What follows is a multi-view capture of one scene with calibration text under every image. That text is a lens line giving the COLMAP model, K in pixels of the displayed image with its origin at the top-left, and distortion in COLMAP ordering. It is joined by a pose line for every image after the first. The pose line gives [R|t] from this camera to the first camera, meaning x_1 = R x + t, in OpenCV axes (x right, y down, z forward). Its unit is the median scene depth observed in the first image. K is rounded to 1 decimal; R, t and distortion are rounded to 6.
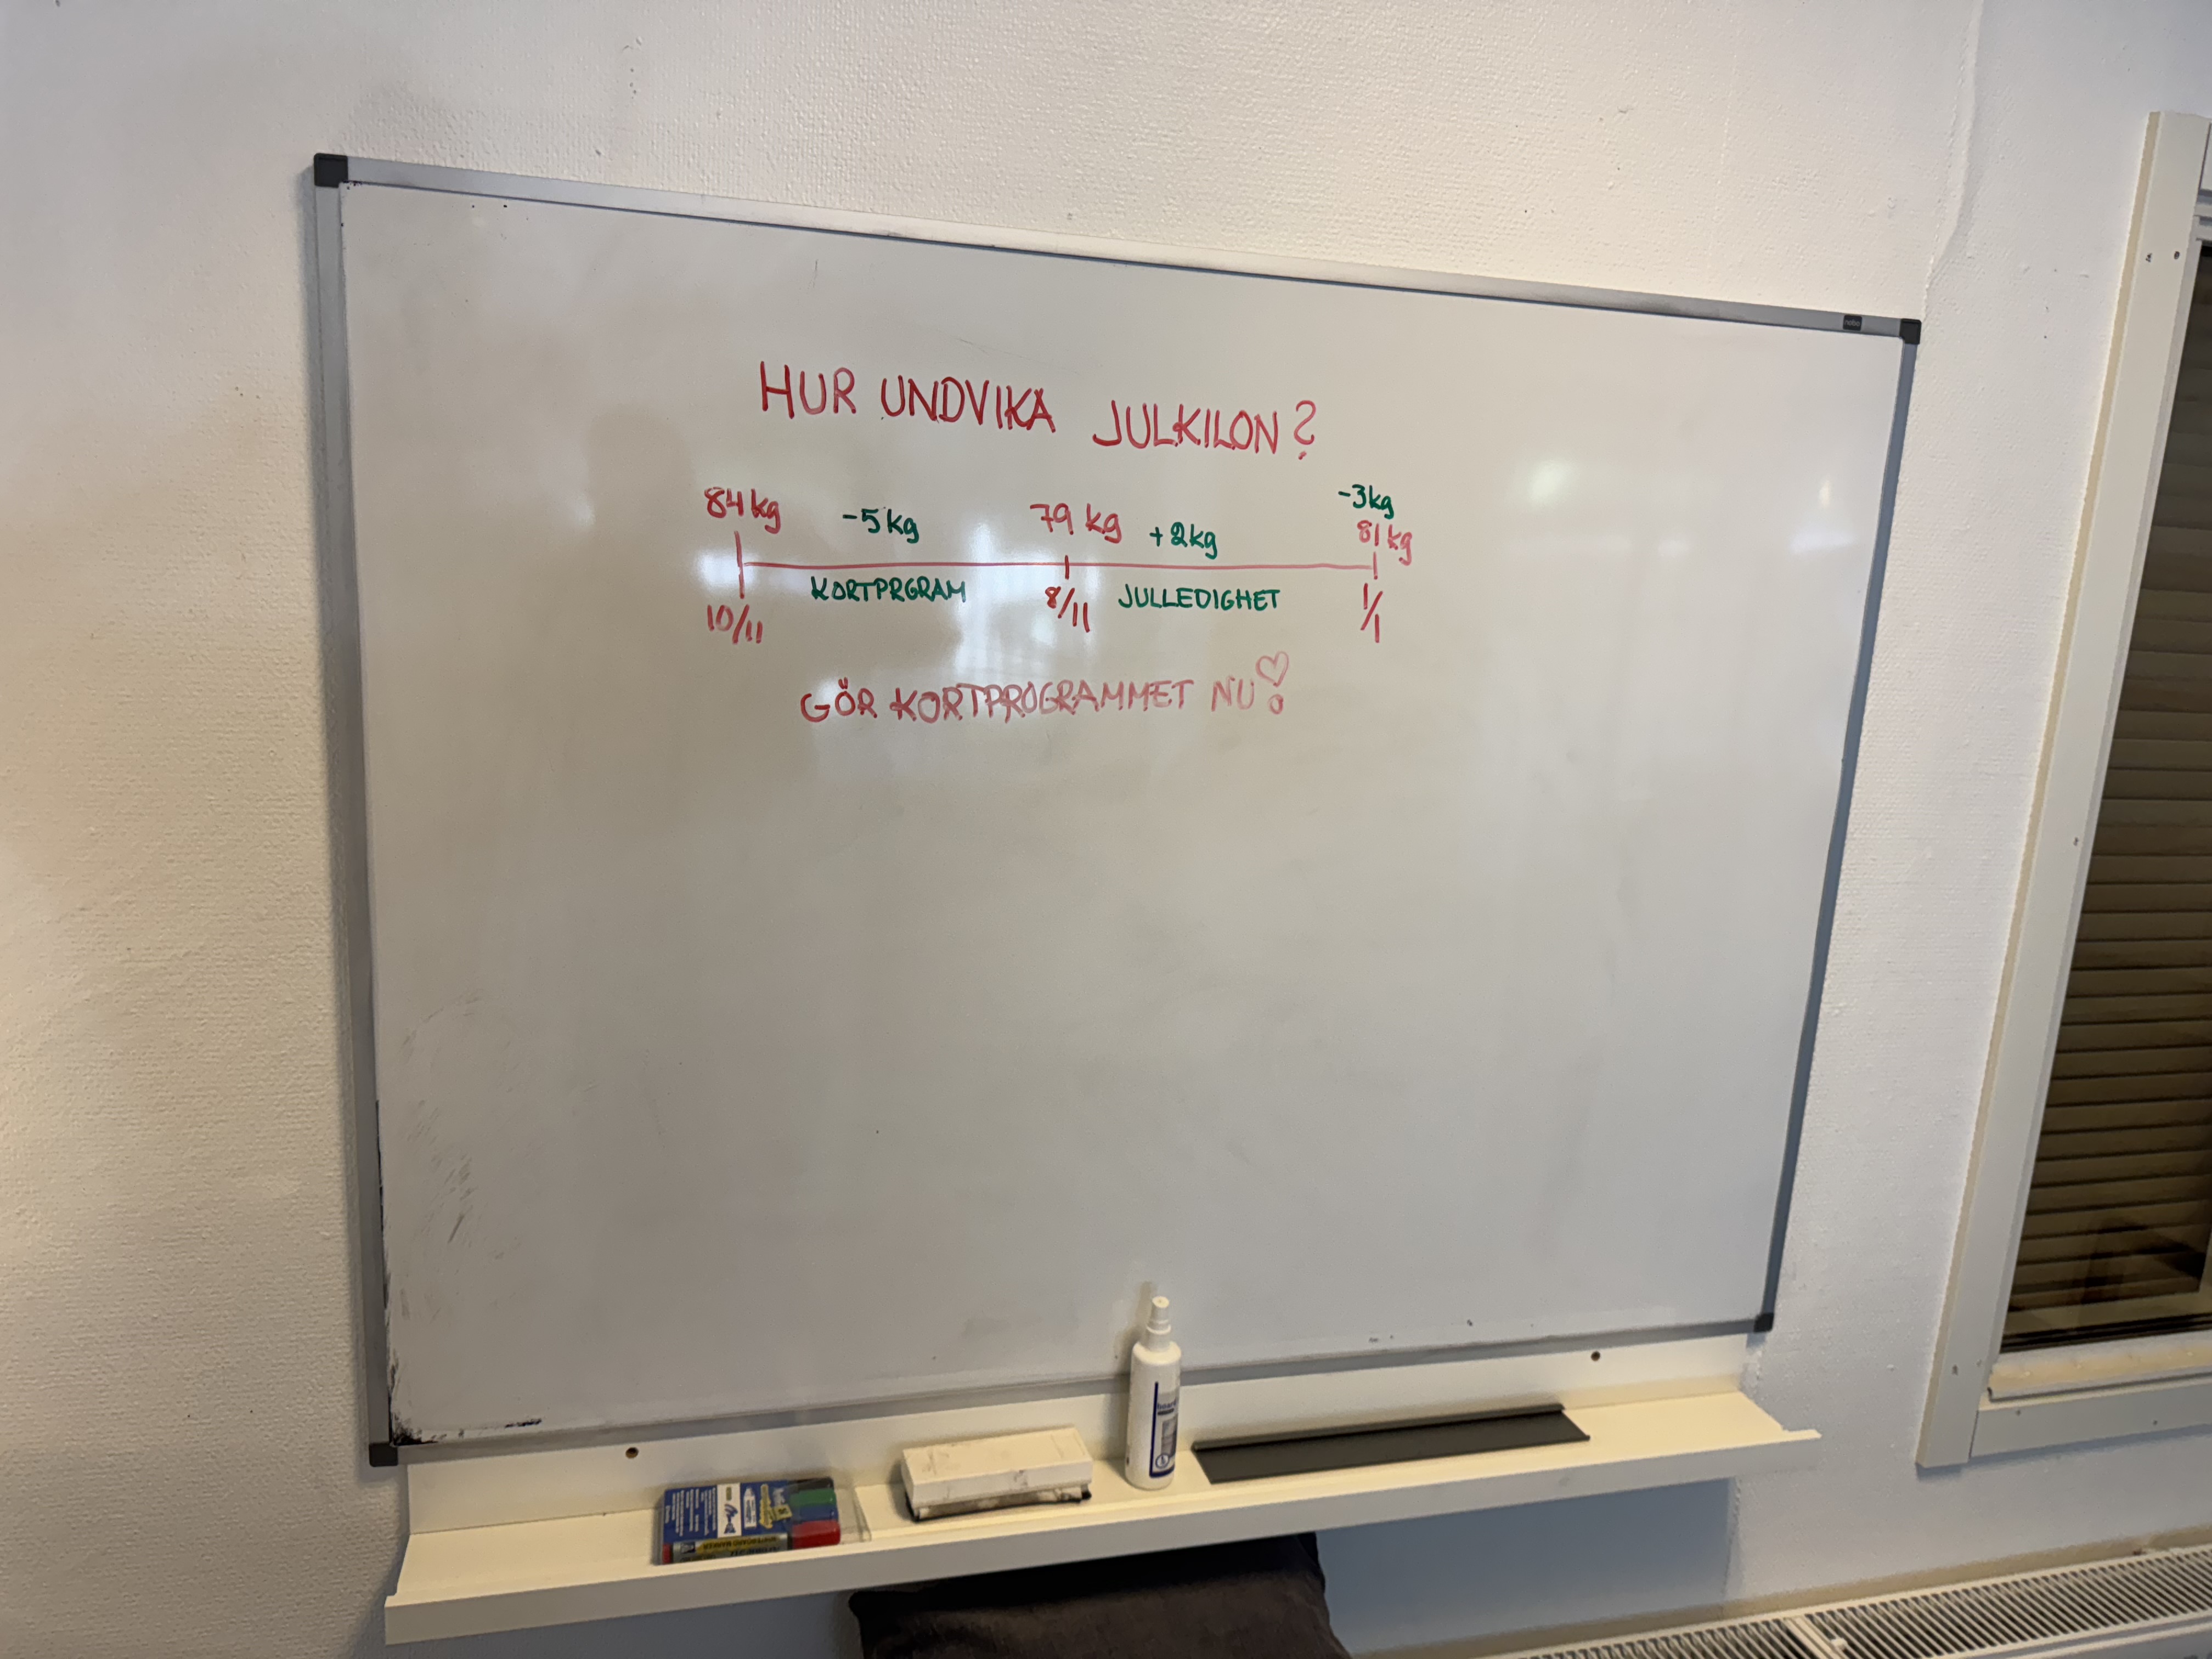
lens RADIAL K [[1577.4, 0, 1083.8], [0, 1577.4, 831.3], [0, 0, 1]] dist [0.001713, -0.007888]
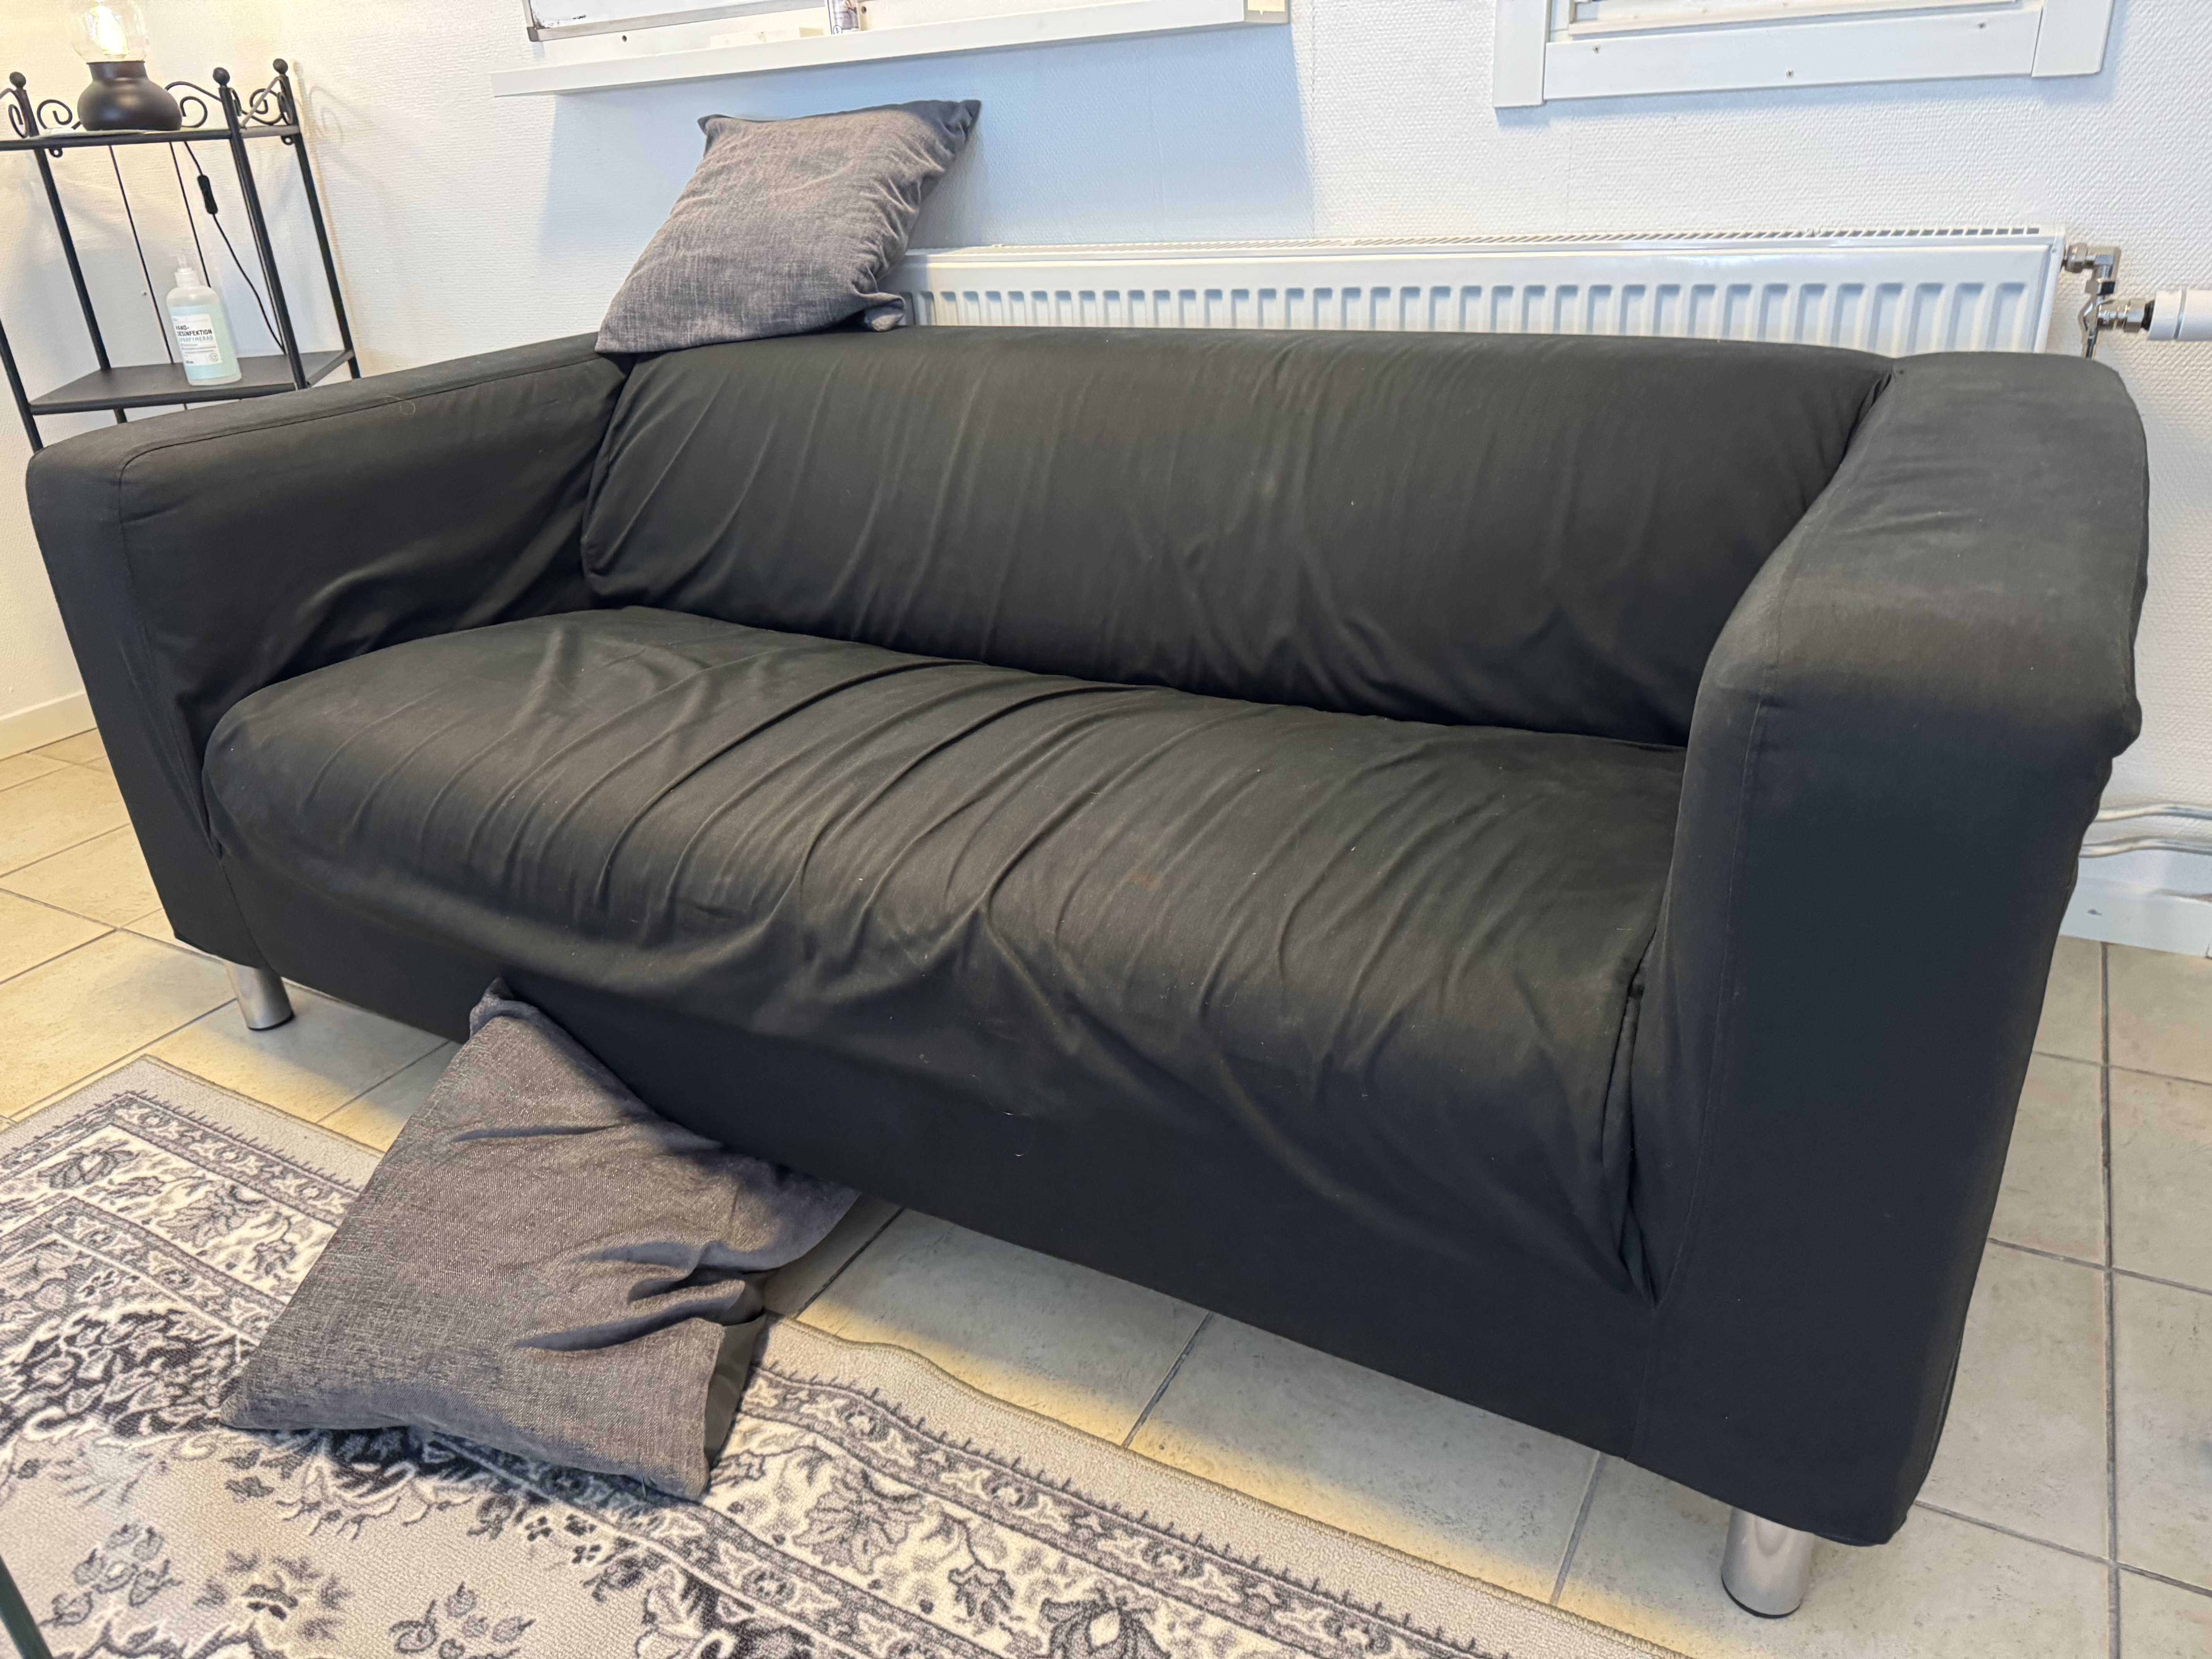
lens RADIAL K [[1577.4, 0, 1083.8], [0, 1577.4, 831.3], [0, 0, 1]] dist [0.001713, -0.007888]
pose [[0.704423, 0.201942, -0.680447, 1.426193], [-0.034205, 0.967217, 0.251639, 0.756474], [0.708956, -0.153986, 0.688237, -0.020086]]
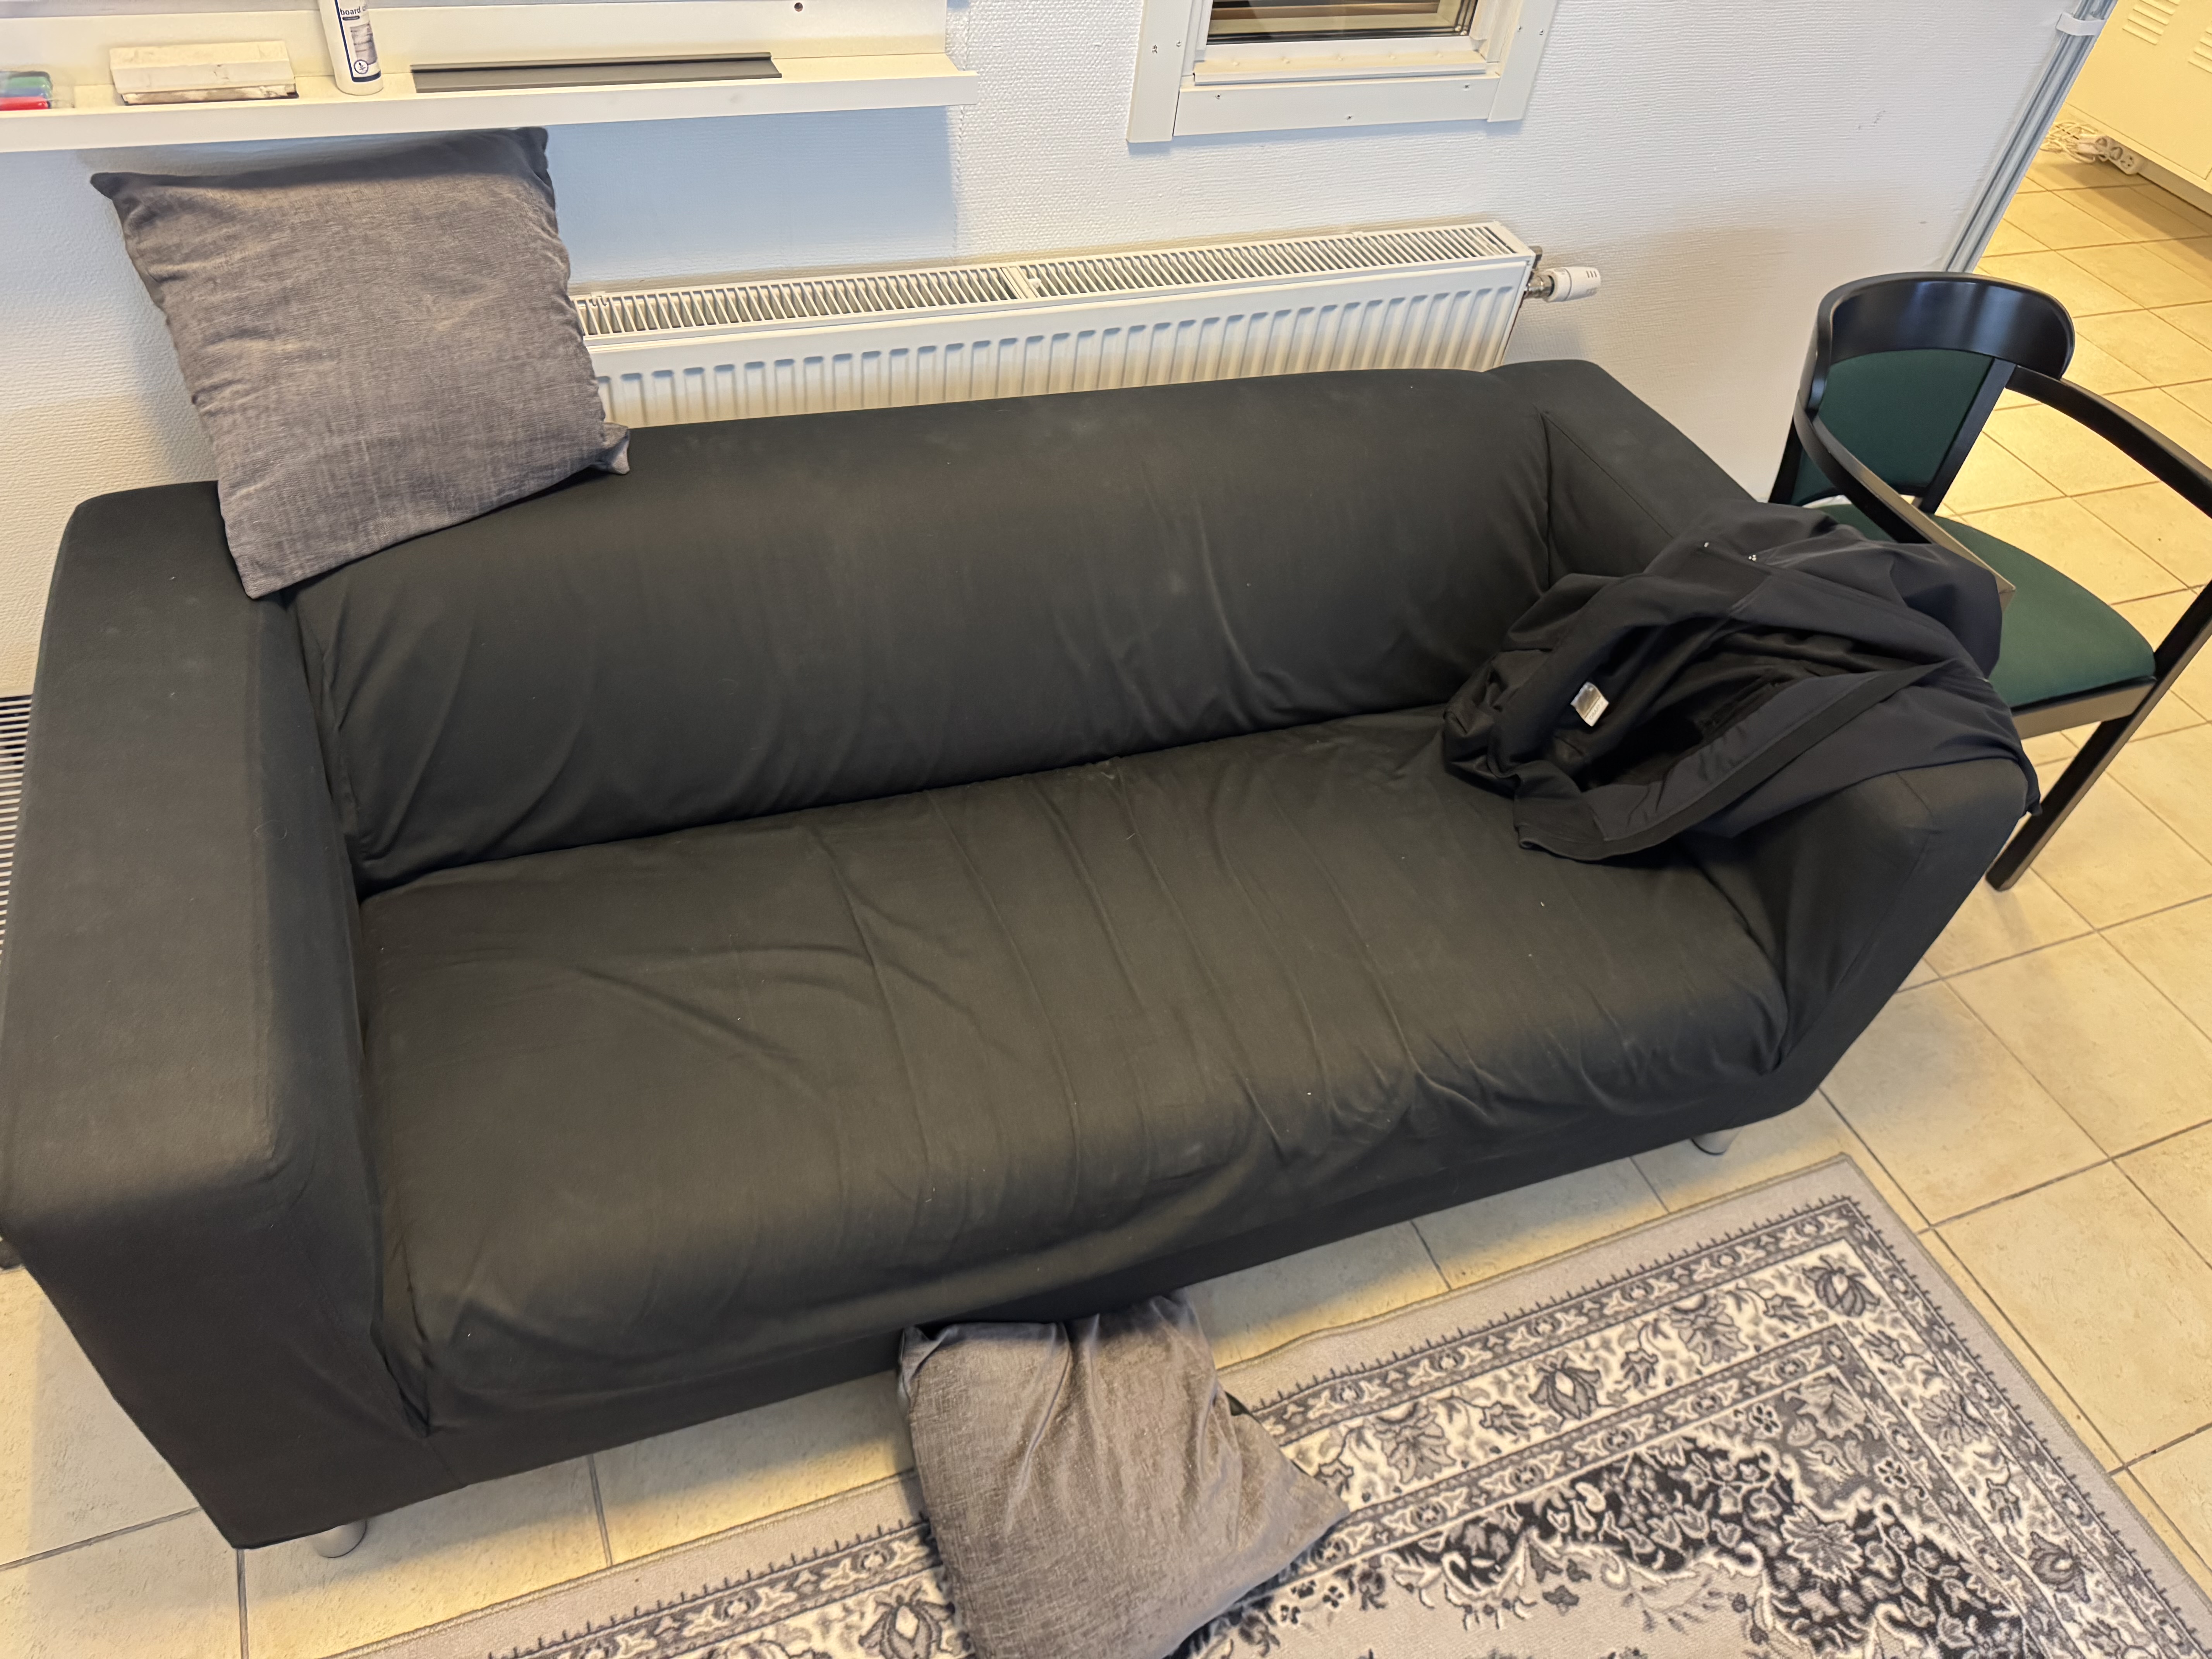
lens RADIAL K [[1577.4, 0, 1083.8], [0, 1577.4, 831.3], [0, 0, 1]] dist [0.001713, -0.007888]
pose [[0.992608, -0.044583, 0.112878, 0.417321], [-0.028327, 0.819284, 0.572687, 0.183137], [-0.118011, -0.571652, 0.811965, -0.311461]]
